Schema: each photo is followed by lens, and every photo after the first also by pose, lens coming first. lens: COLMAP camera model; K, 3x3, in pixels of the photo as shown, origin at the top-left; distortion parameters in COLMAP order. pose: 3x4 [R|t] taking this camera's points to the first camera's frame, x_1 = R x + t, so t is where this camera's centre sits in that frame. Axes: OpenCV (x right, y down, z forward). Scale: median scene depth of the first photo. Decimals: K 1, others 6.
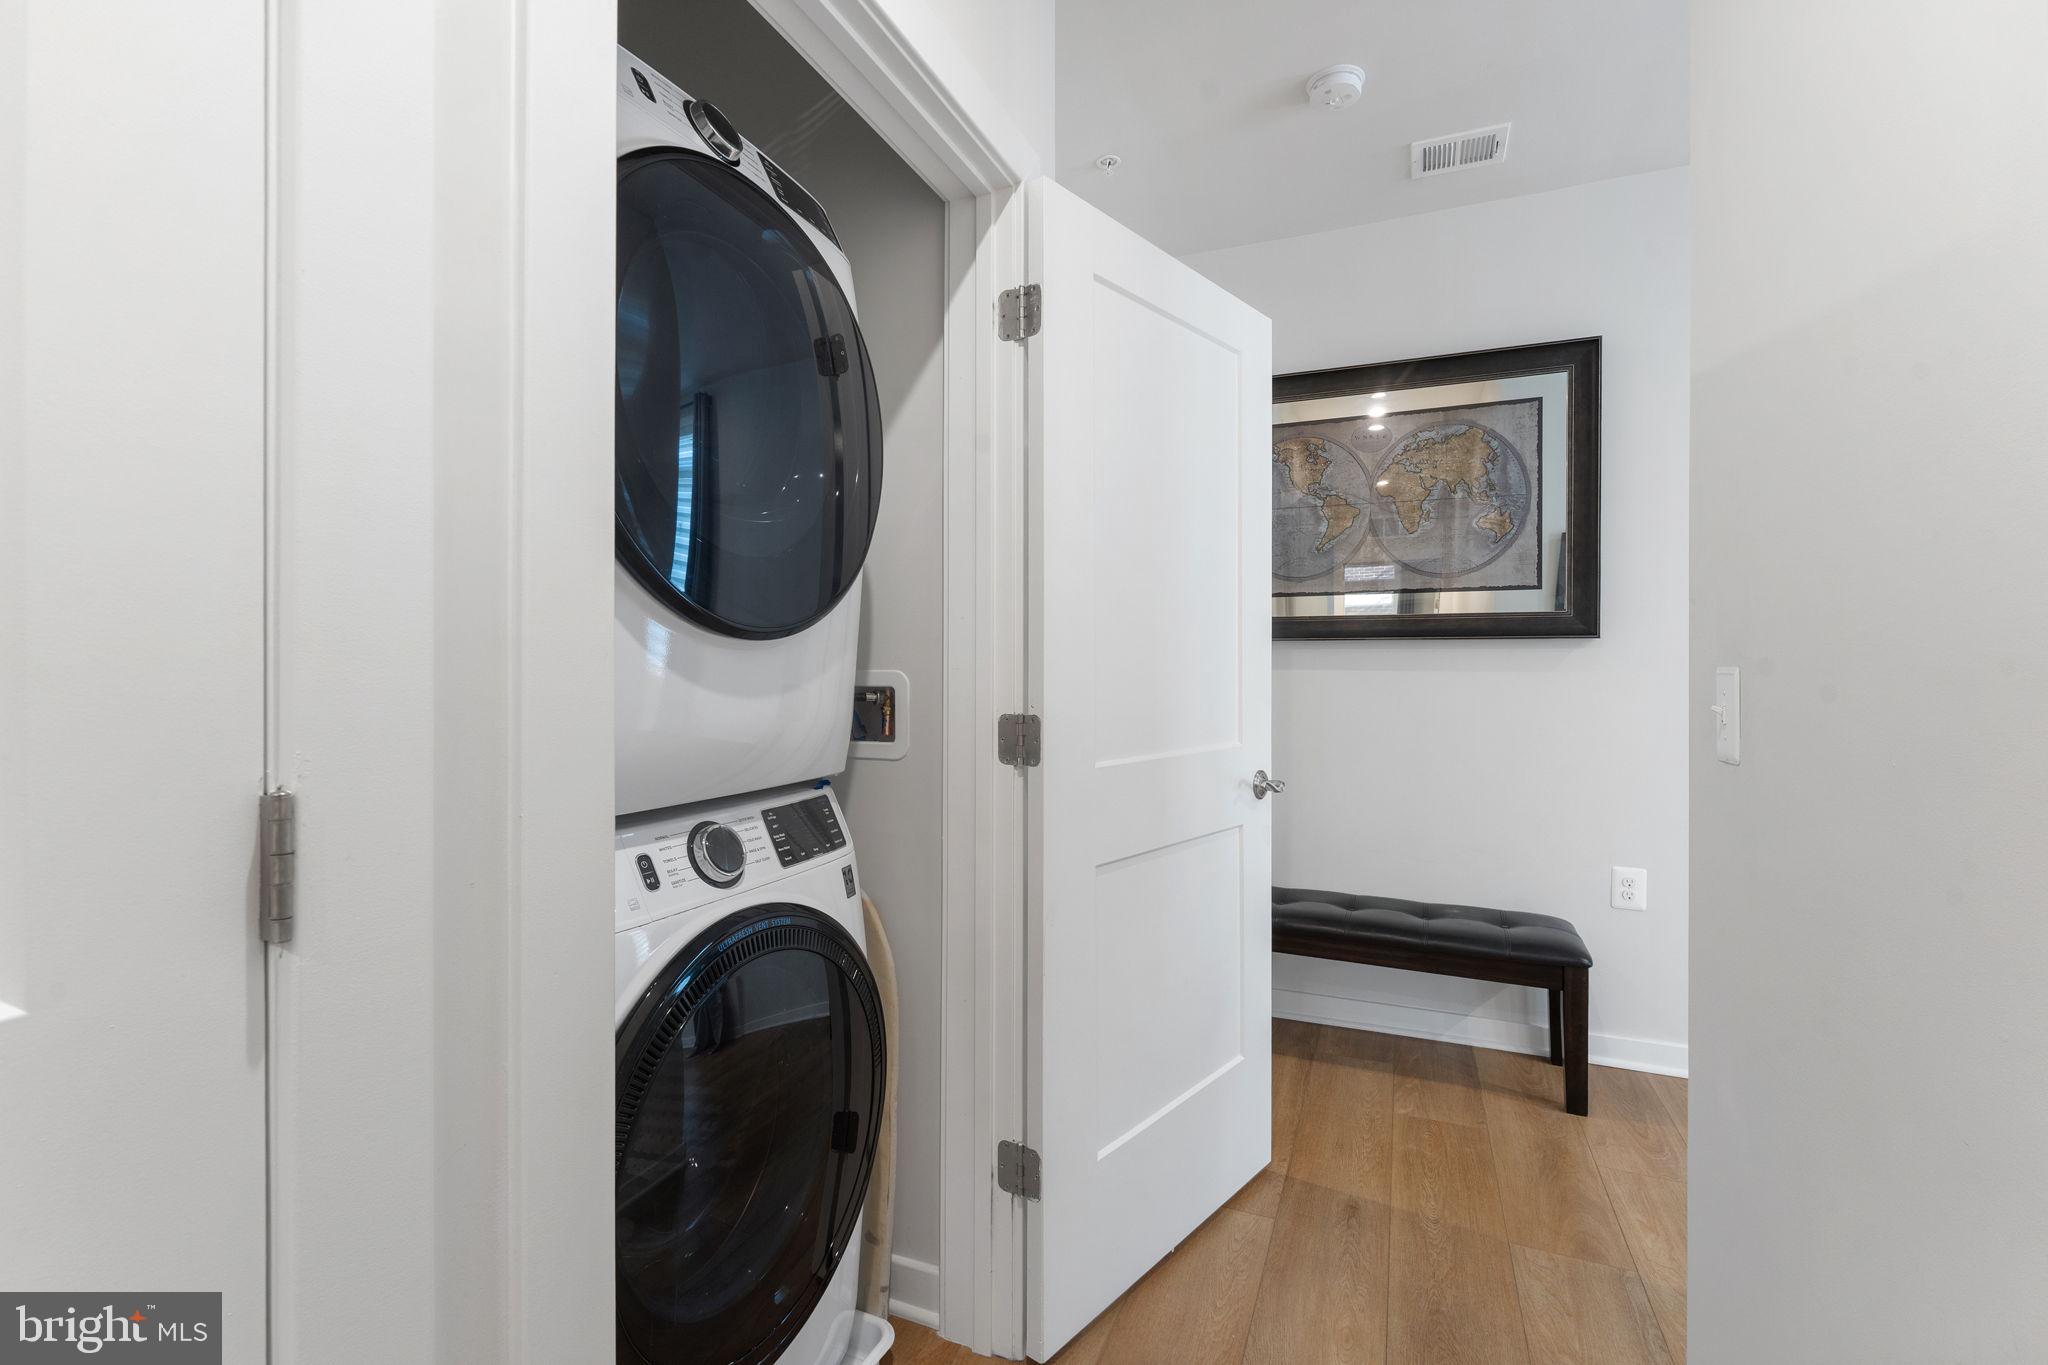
lens RADIAL K [[886.9, 0, 1025.2], [0, 886.9, 661.5], [0, 0, 1]] dist [0.015615, 0.000155]
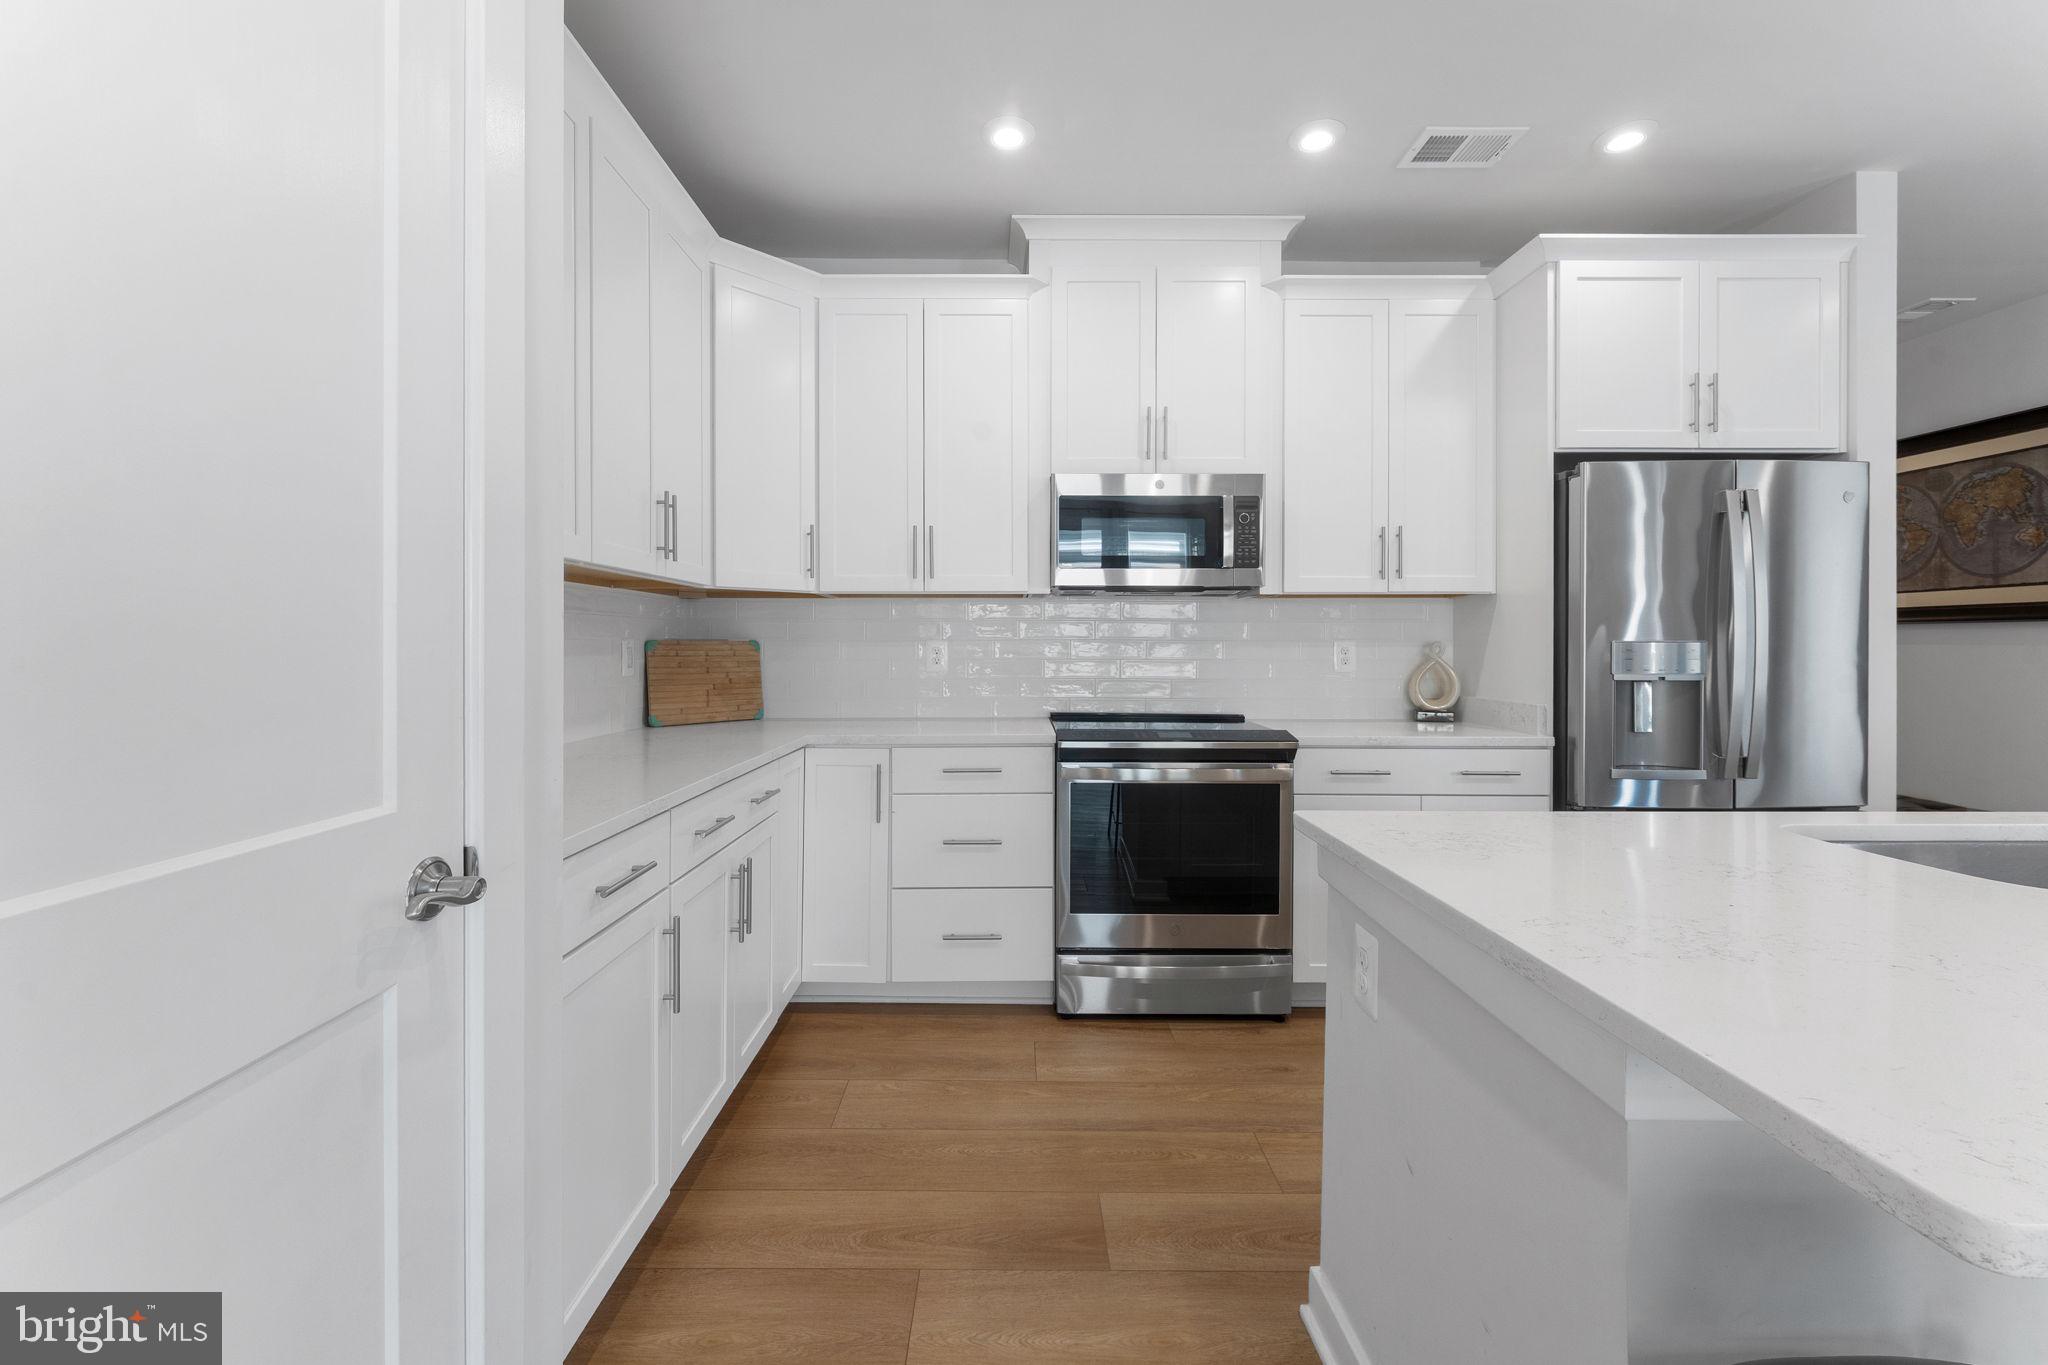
lens RADIAL K [[843.9, 0, 1006.8], [0, 843.9, 645.9], [0, 0, 1]] dist [-0.011049, 0.000195]
pose [[0.388669, 0.001506, -0.921376, 1.082950], [-0.000531, 0.999999, 0.001410, 0.011525], [0.921377, -0.000059, 0.388670, -0.934809]]
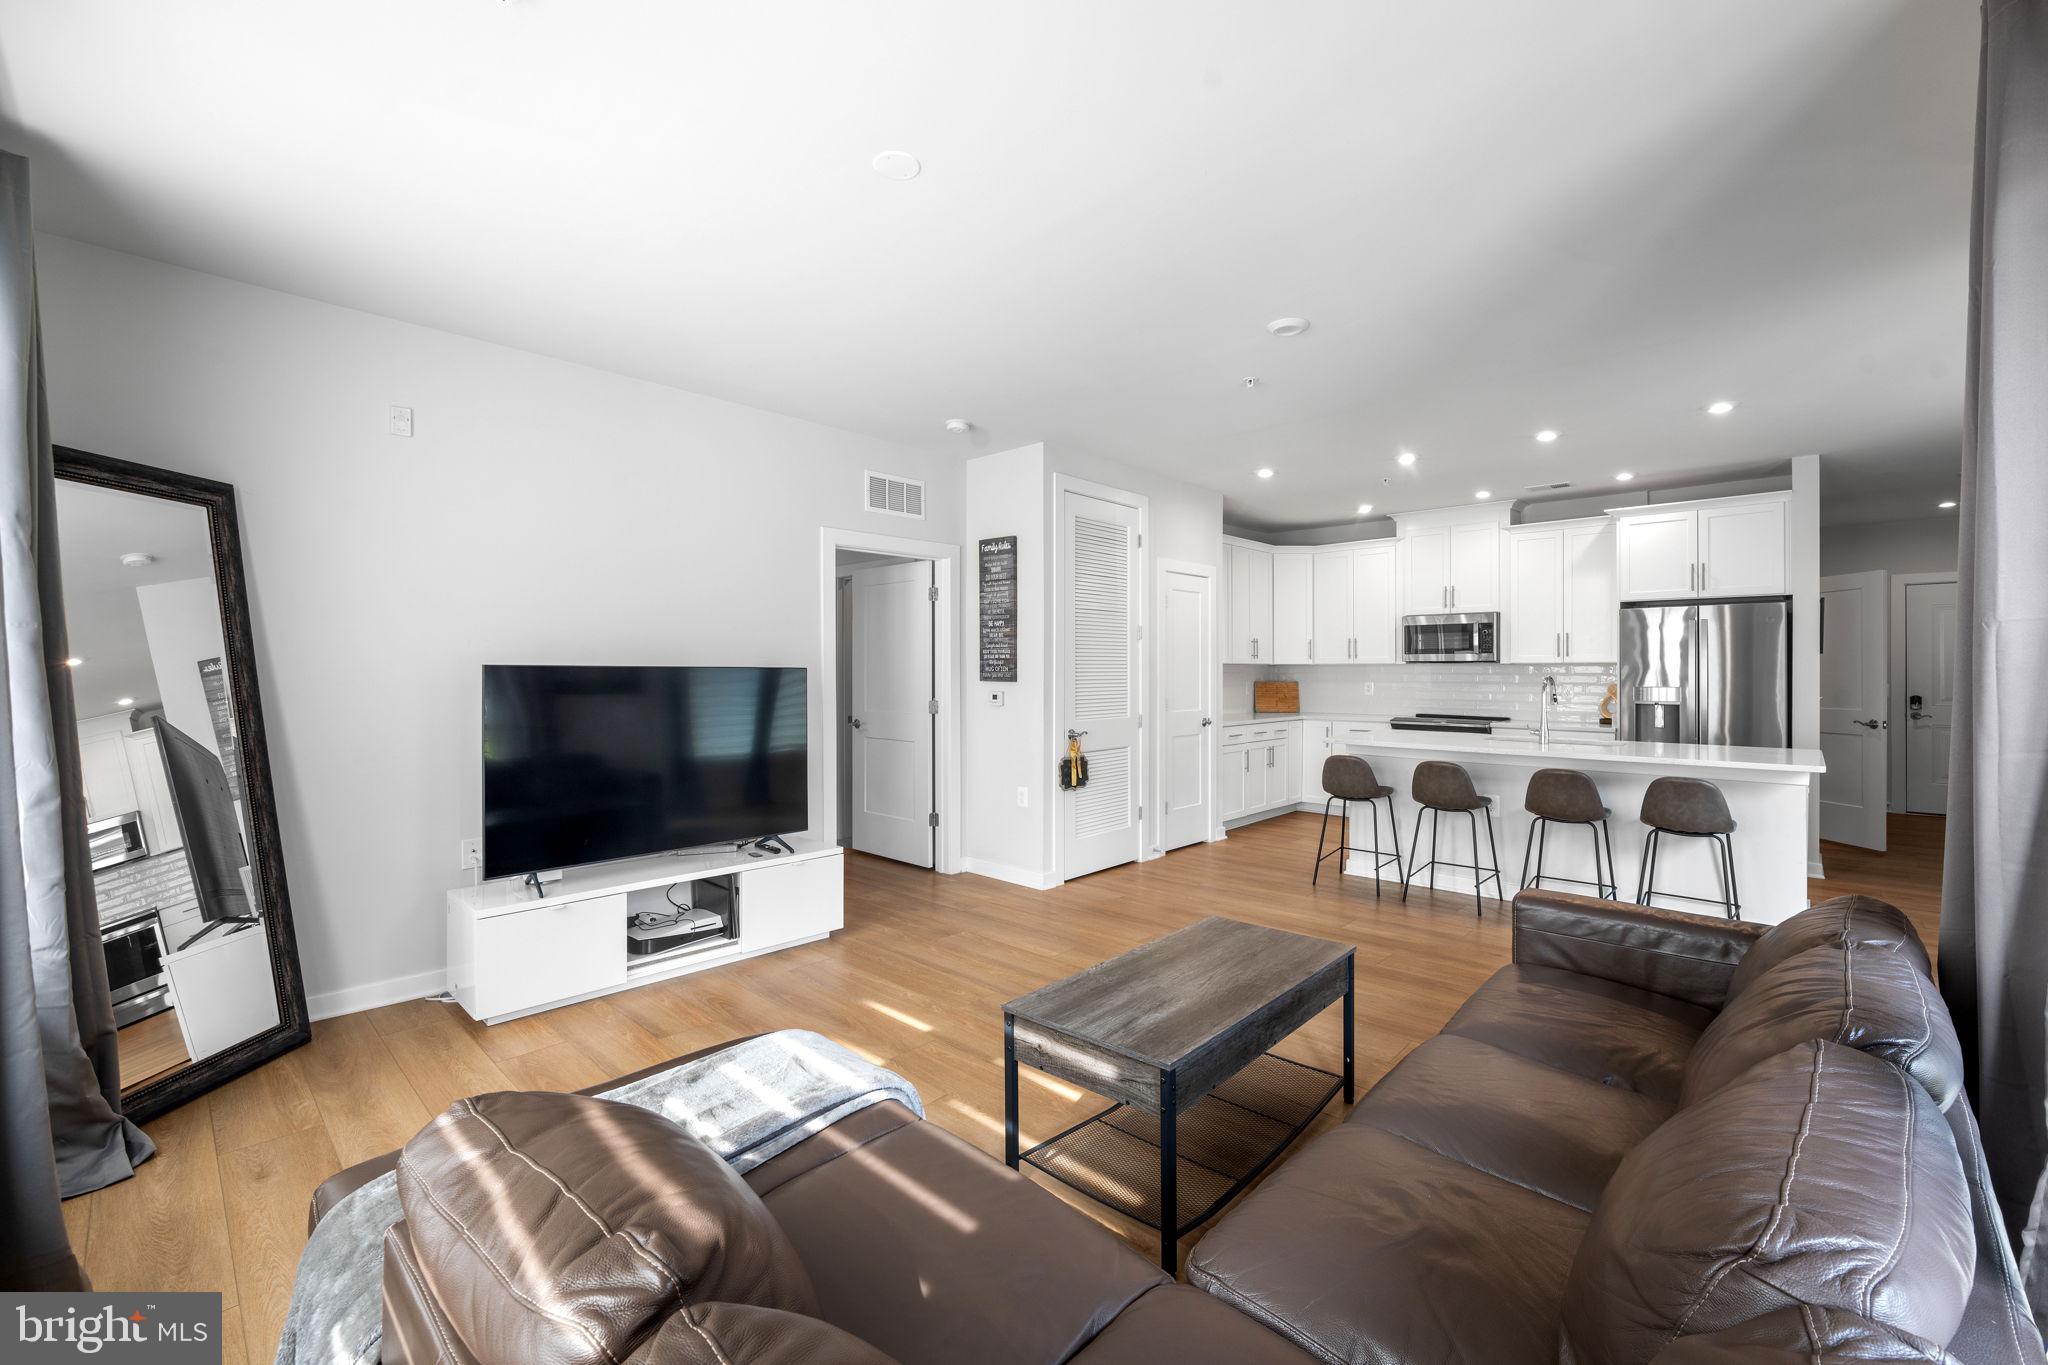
lens RADIAL K [[843.9, 0, 1013.6], [0, 843.9, 669.3], [0, 0, 1]] dist [-0.011049, 0.000195]
pose [[-0.345889, -0.001493, -0.938274, 3.018778], [0.001524, 0.999997, -0.002153, -0.032756], [0.938274, -0.002174, -0.345886, -0.709103]]
